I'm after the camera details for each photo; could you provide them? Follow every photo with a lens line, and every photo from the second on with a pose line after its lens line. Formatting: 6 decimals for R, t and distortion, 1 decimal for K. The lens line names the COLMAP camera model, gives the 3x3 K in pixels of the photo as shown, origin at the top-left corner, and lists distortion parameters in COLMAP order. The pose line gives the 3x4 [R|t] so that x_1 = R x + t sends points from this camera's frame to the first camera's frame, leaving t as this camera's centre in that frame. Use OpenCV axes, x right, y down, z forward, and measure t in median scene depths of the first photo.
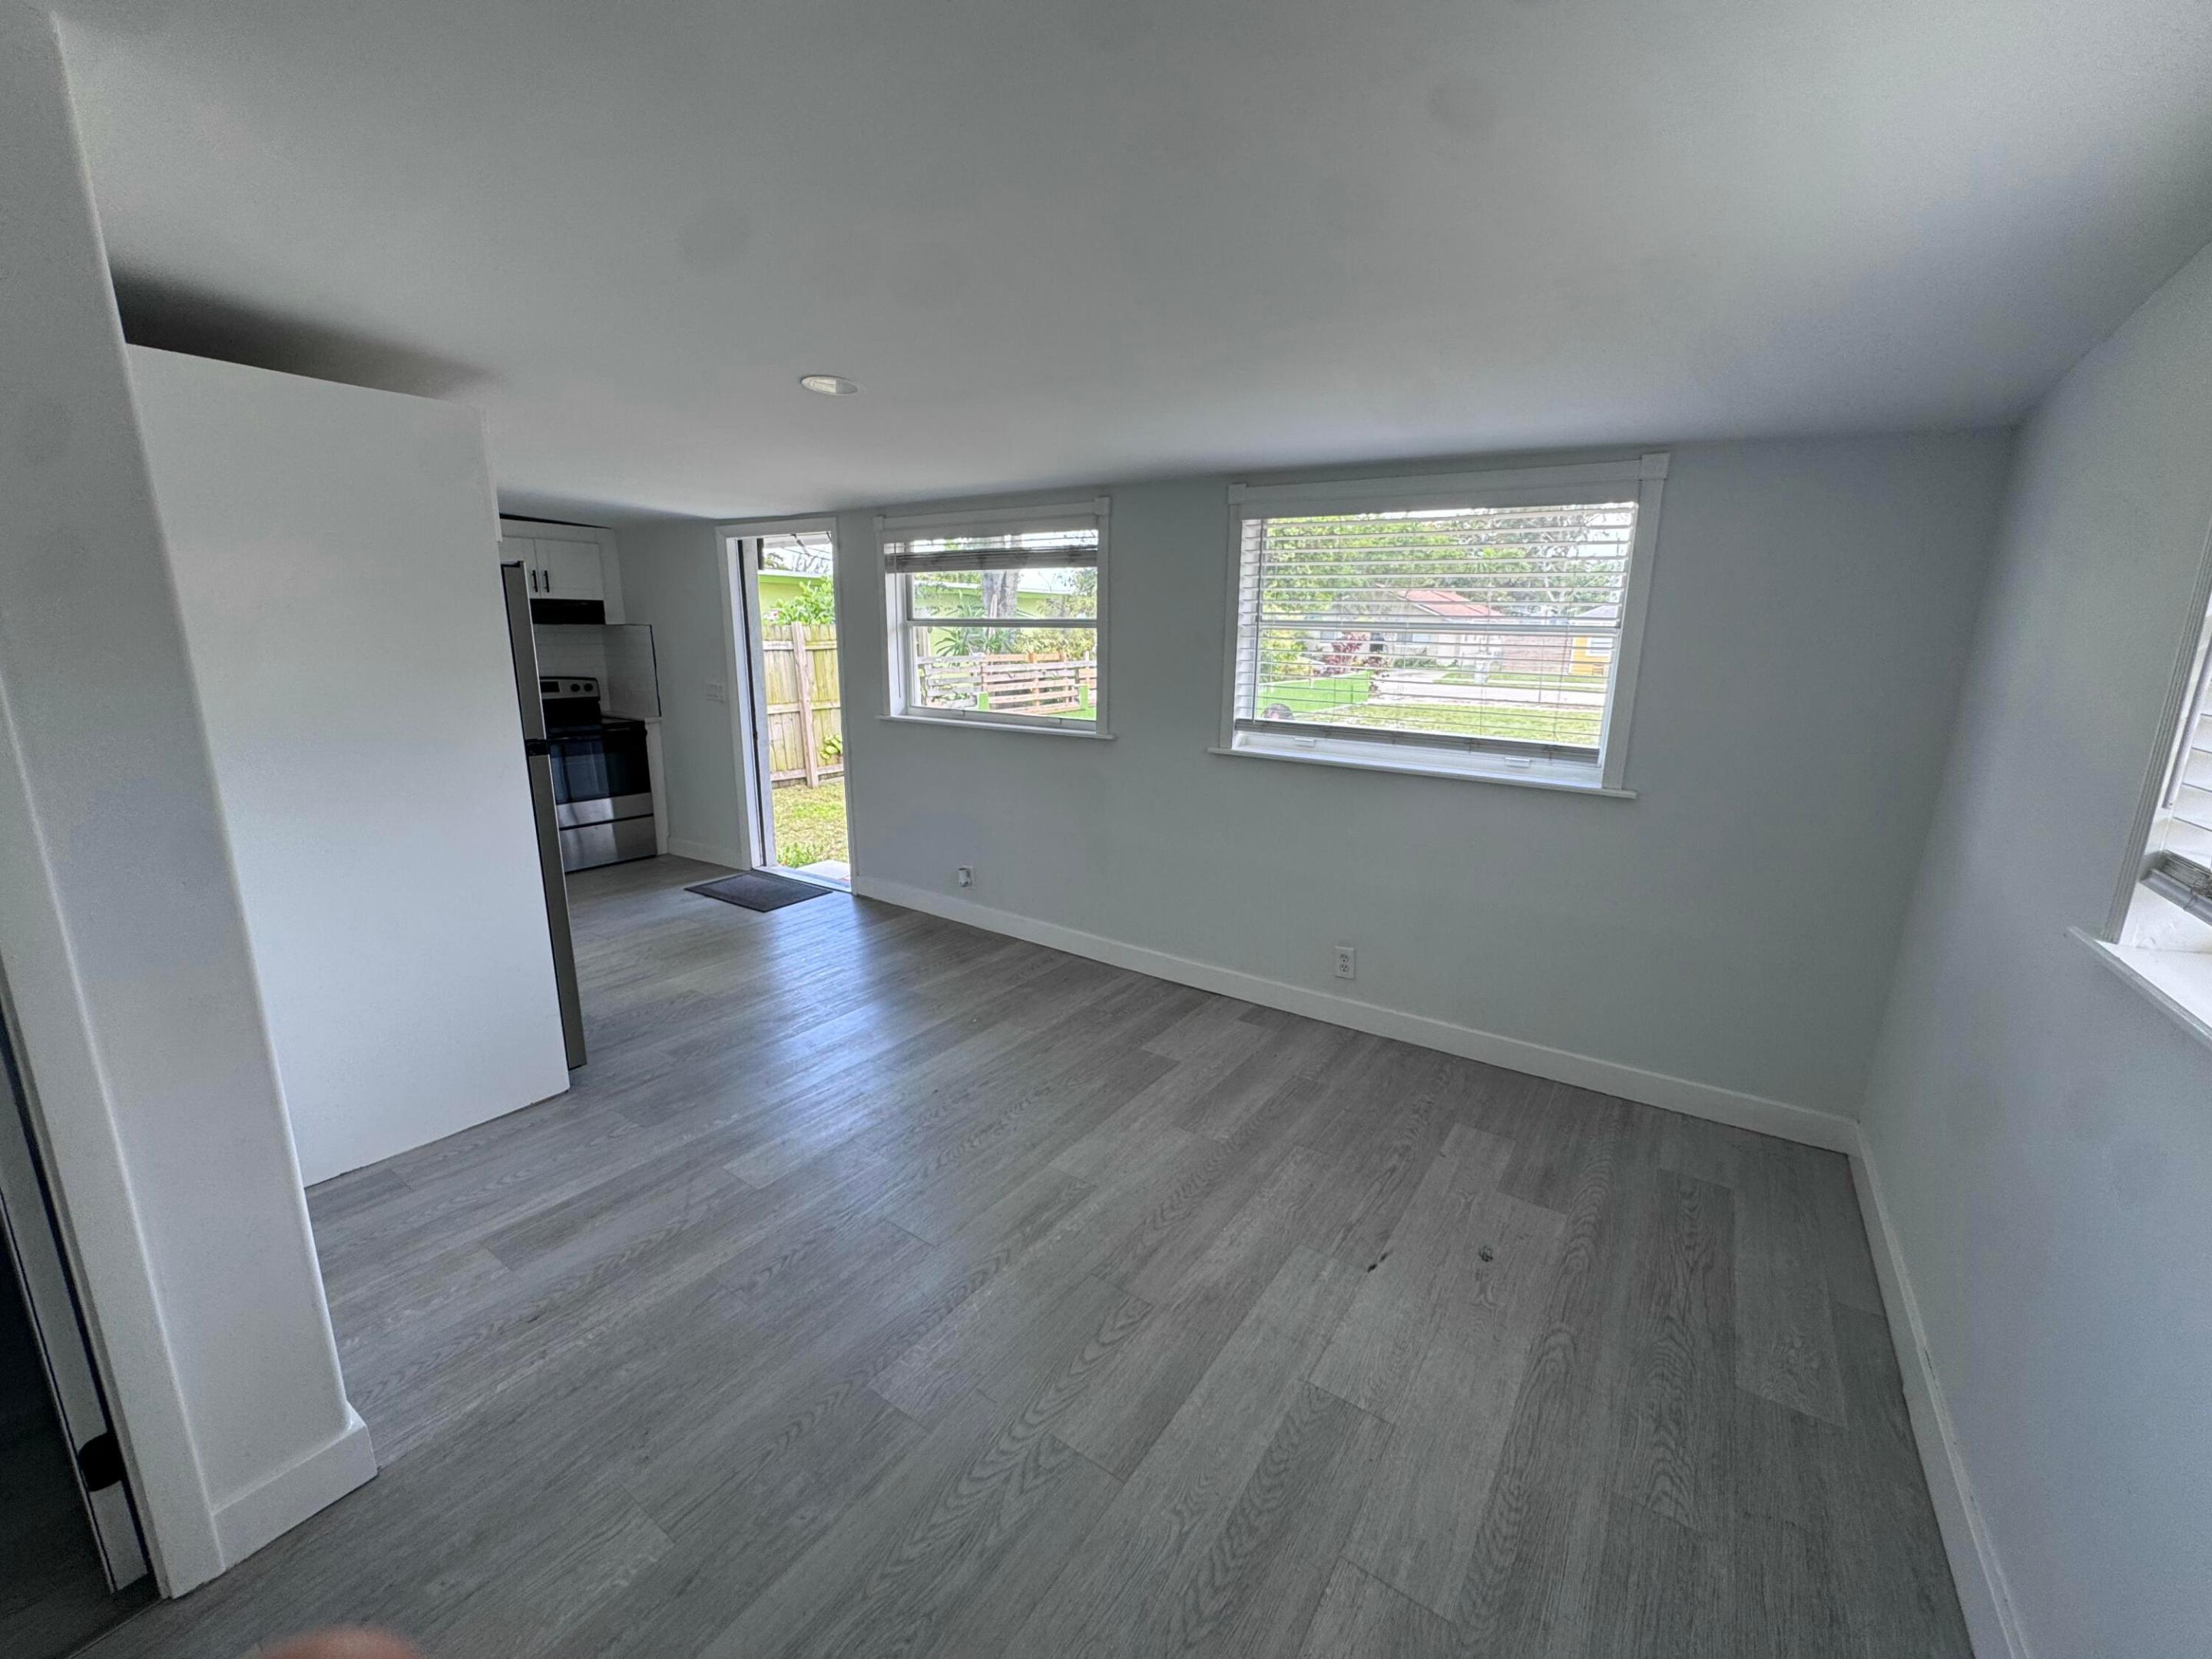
lens RADIAL K [[886.0, 0, 1107.1], [0, 886.0, 820.8], [0, 0, 1]] dist [-0.002086, -0.000512]
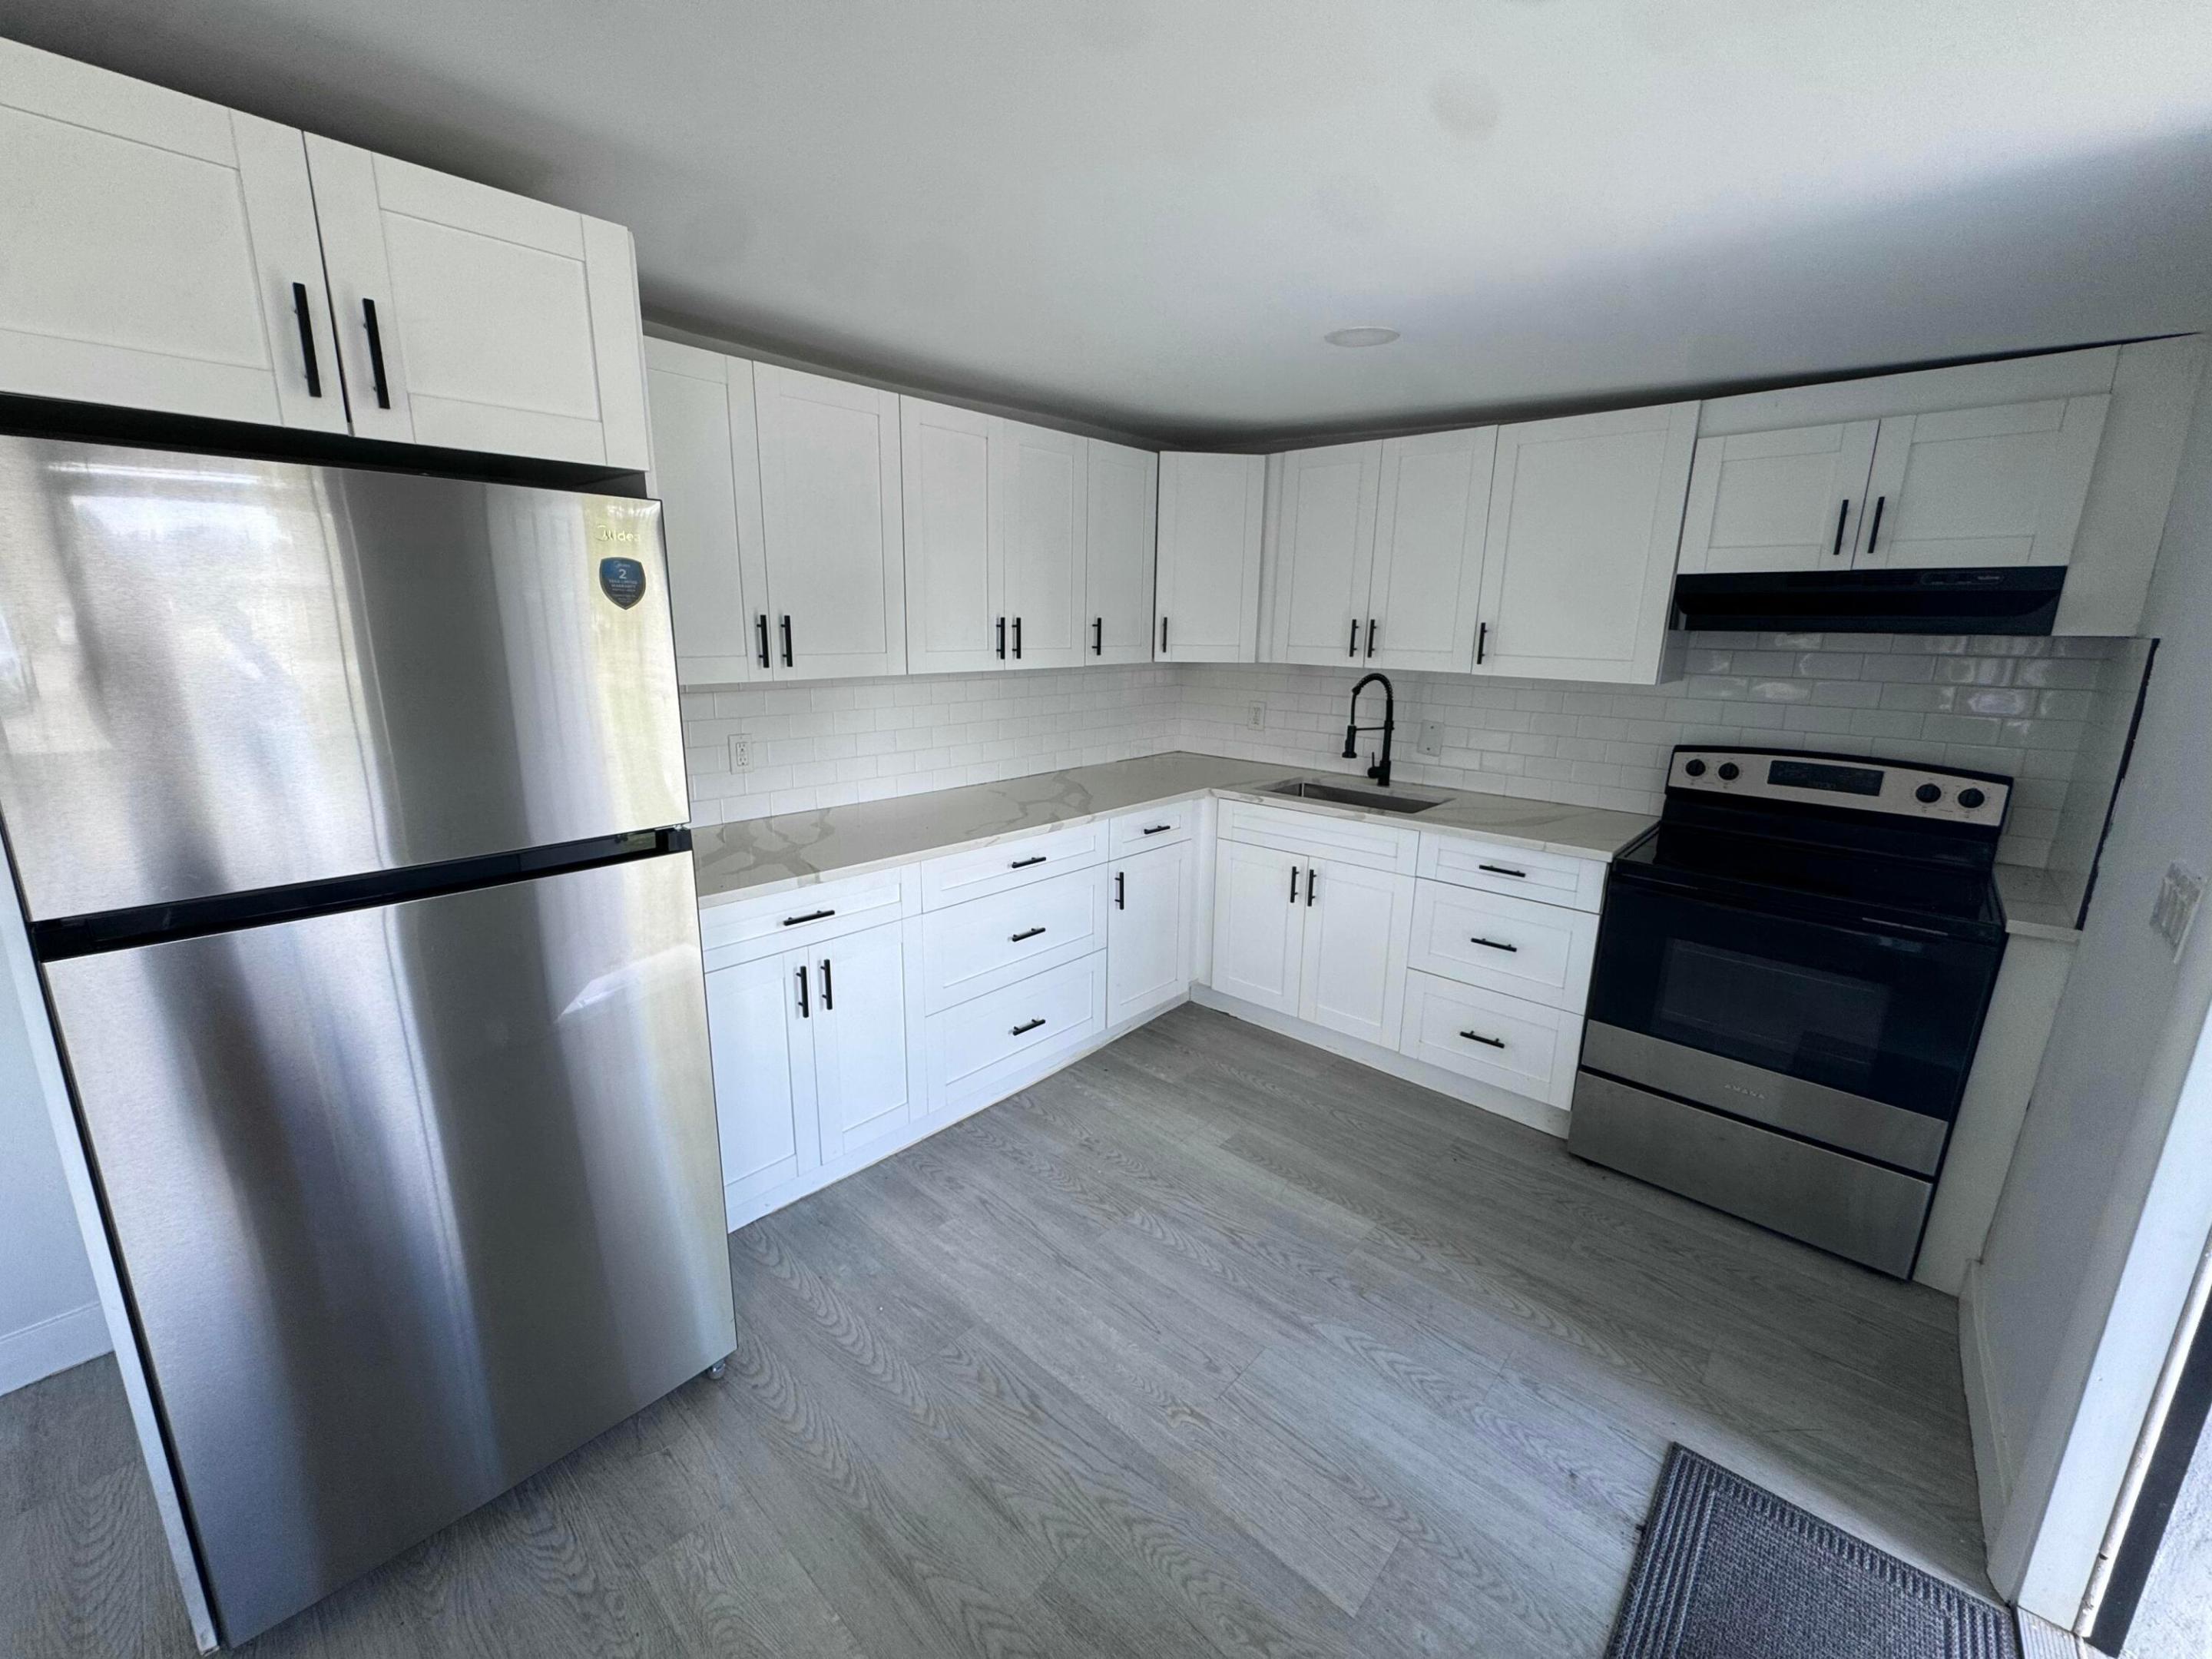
lens RADIAL K [[886.0, 0, 1107.1], [0, 886.0, 820.8], [0, 0, 1]] dist [-0.002086, -0.000512]
pose [[-0.139117, 0.209337, -0.967897, -0.502423], [-0.224061, 0.945400, 0.236676, -0.466335], [0.964595, 0.249794, -0.084617, 2.114563]]
